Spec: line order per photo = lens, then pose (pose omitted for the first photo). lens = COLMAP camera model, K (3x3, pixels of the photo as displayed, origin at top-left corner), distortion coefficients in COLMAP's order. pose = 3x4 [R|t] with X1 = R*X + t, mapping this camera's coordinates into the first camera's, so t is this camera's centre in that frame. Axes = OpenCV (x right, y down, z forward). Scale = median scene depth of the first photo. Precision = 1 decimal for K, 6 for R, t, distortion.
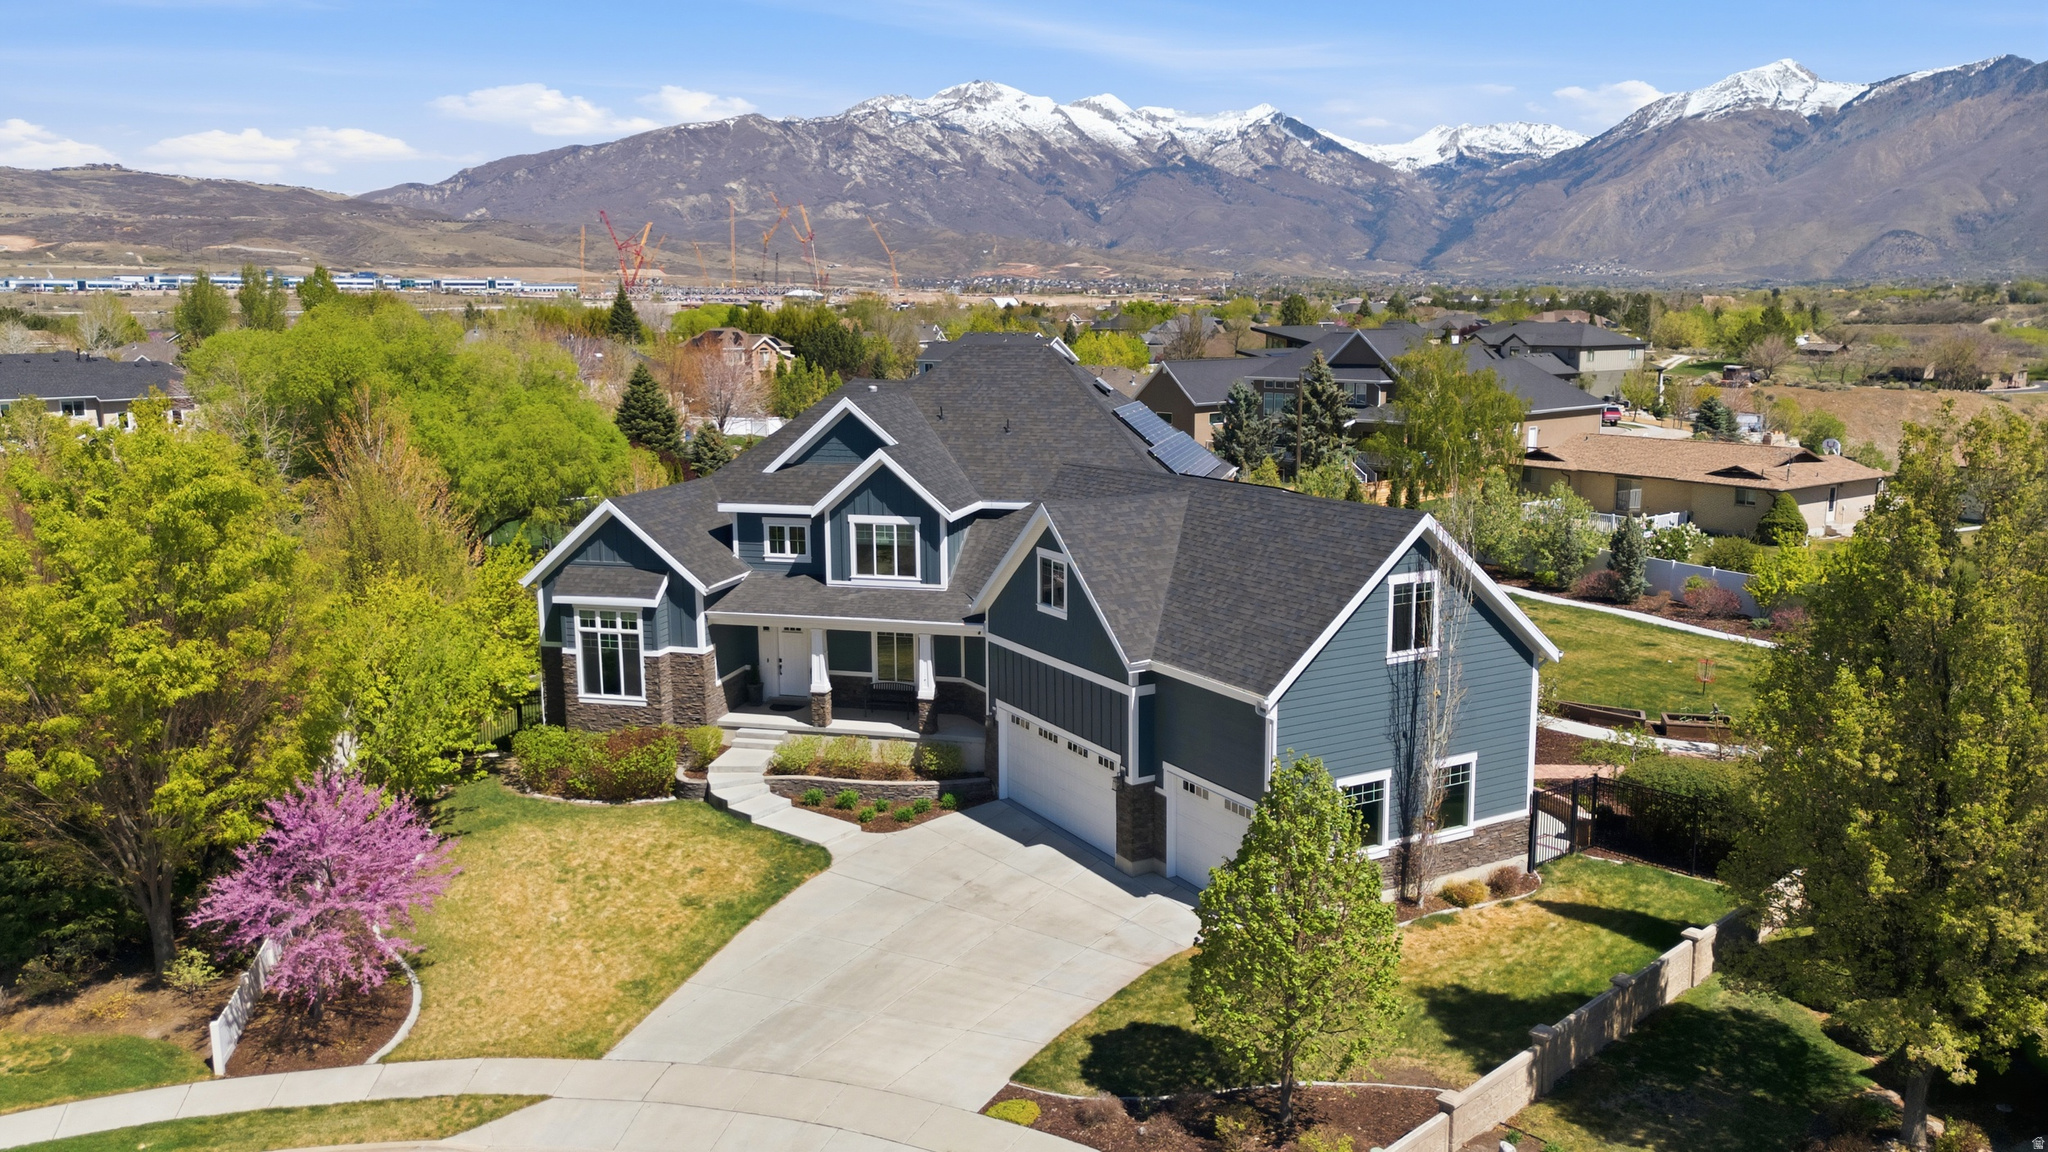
lens RADIAL K [[1495.7, 0, 1026.2], [0, 1495.7, 580.3], [0, 0, 1]] dist [0.067207, -0.057229]
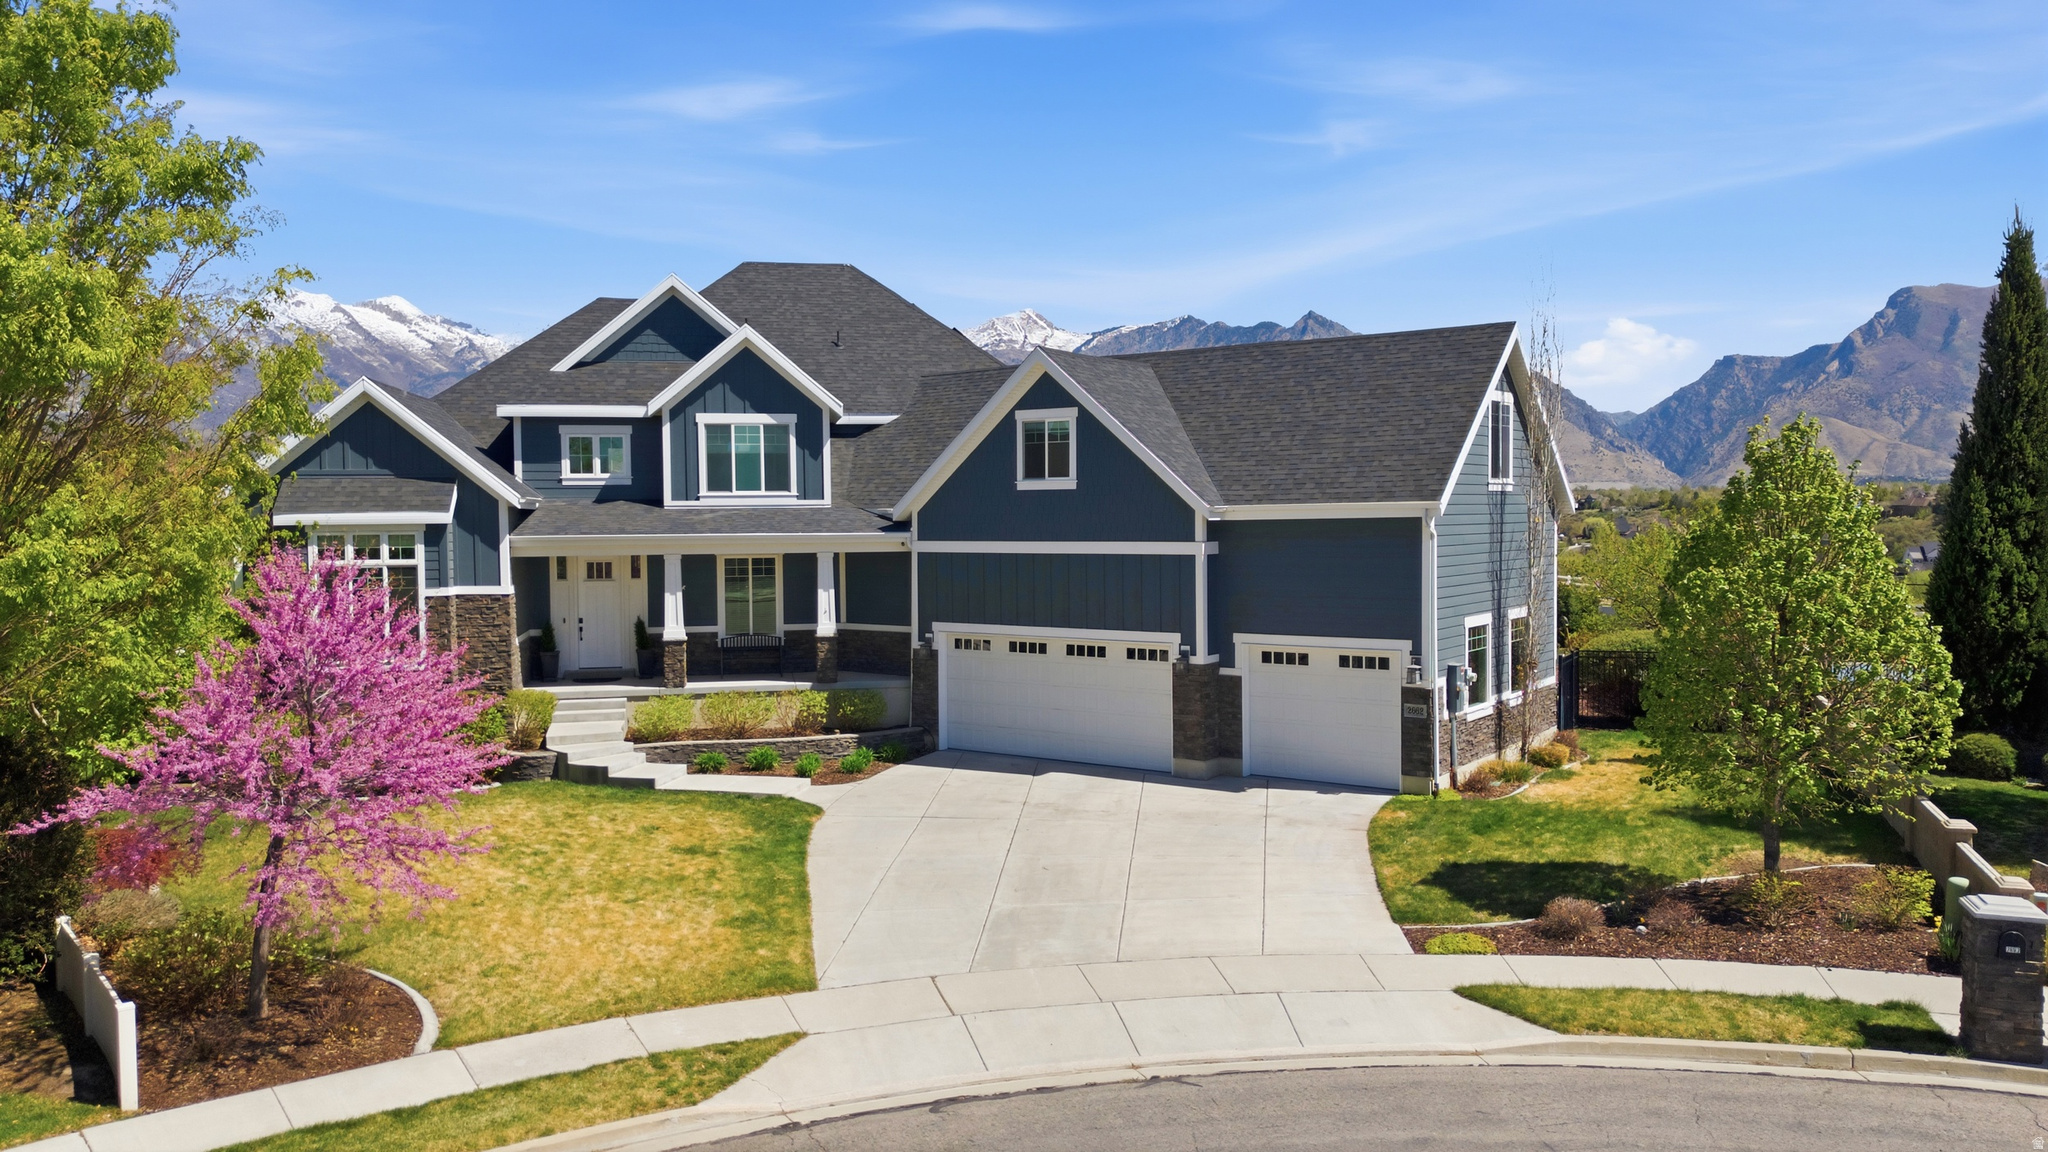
lens RADIAL K [[1495.7, 0, 1021.0], [0, 1495.7, 582.0], [0, 0, 1]] dist [0.067207, -0.057229]
pose [[0.904262, -0.021072, 0.426458, -0.298410], [0.078537, 0.989949, -0.117615, 0.146314], [-0.419693, 0.139847, 0.896828, 0.242510]]
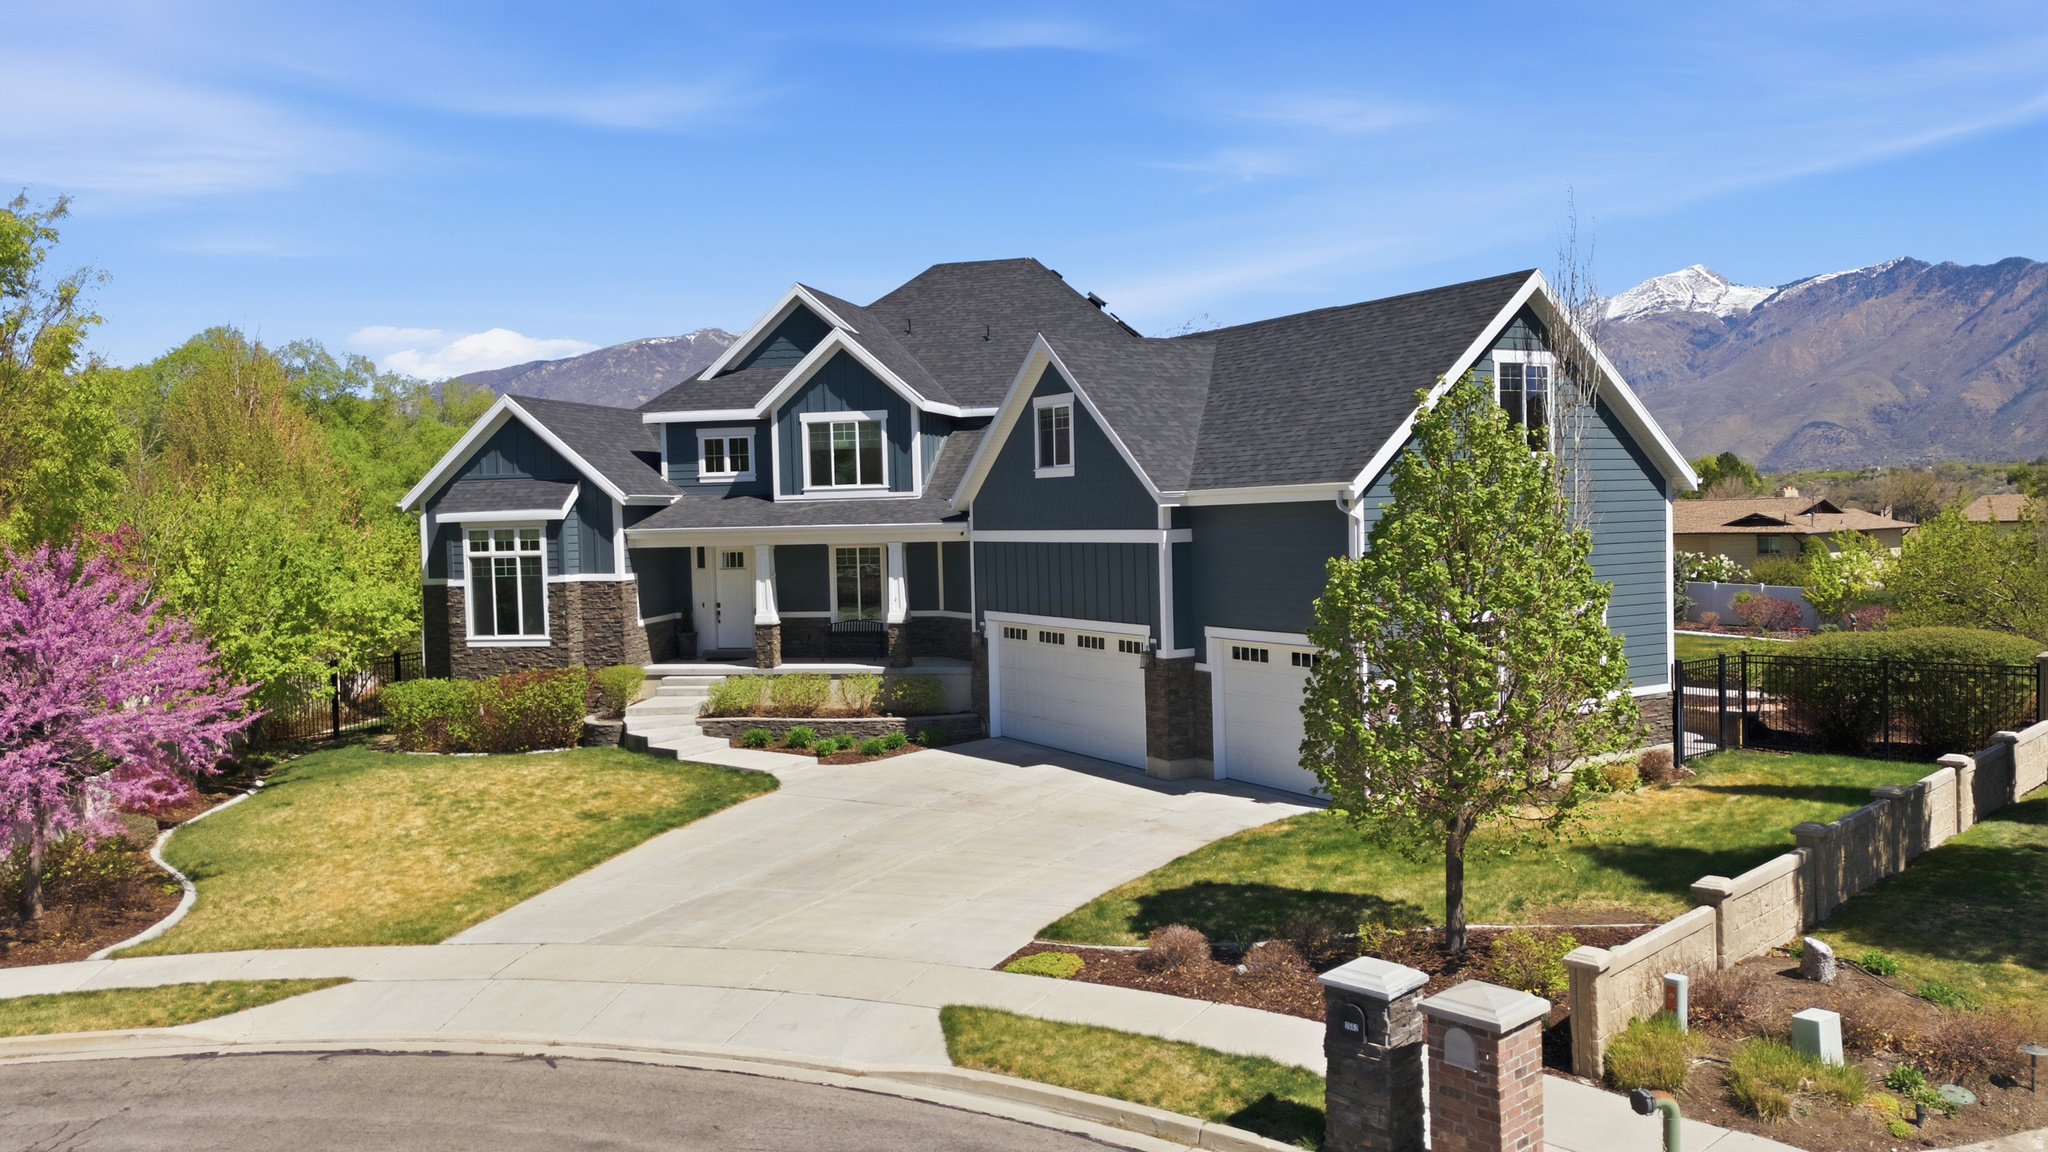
lens RADIAL K [[1495.7, 0, 1025.3], [0, 1495.7, 576.6], [0, 0, 1]] dist [0.067207, -0.057229]
pose [[0.999398, -0.020401, 0.028063, -0.018948], [0.023973, 0.990760, -0.133492, 0.158977], [-0.025080, 0.134084, 0.990653, 0.183674]]
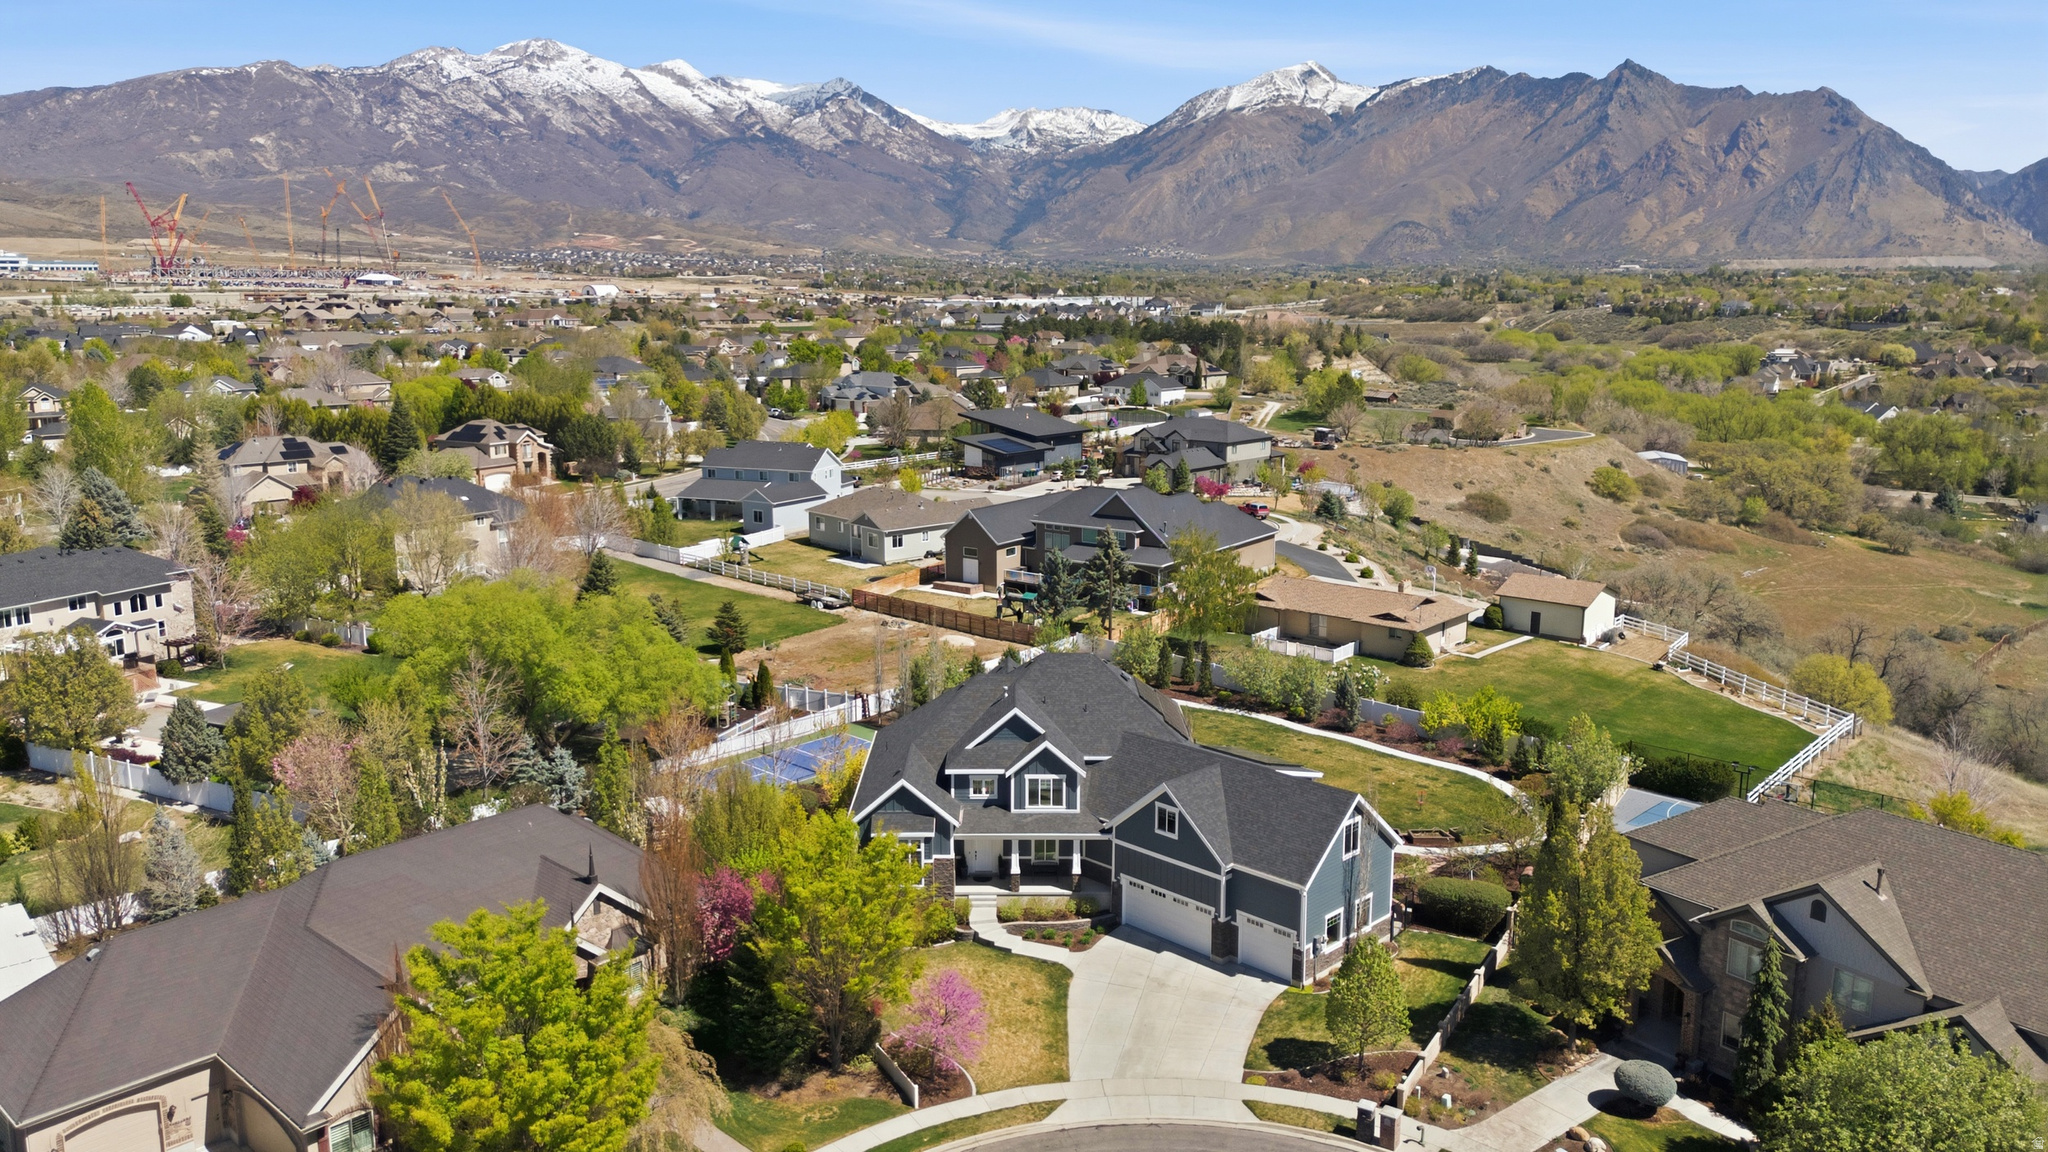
lens RADIAL K [[1495.7, 0, 1023.7], [0, 1495.7, 573.4], [0, 0, 1]] dist [0.067207, -0.057229]
pose [[0.964356, -0.042184, 0.261225, -0.587094], [0.038829, 0.999084, 0.017991, -0.322716], [-0.261745, -0.007207, 0.965110, -0.769586]]
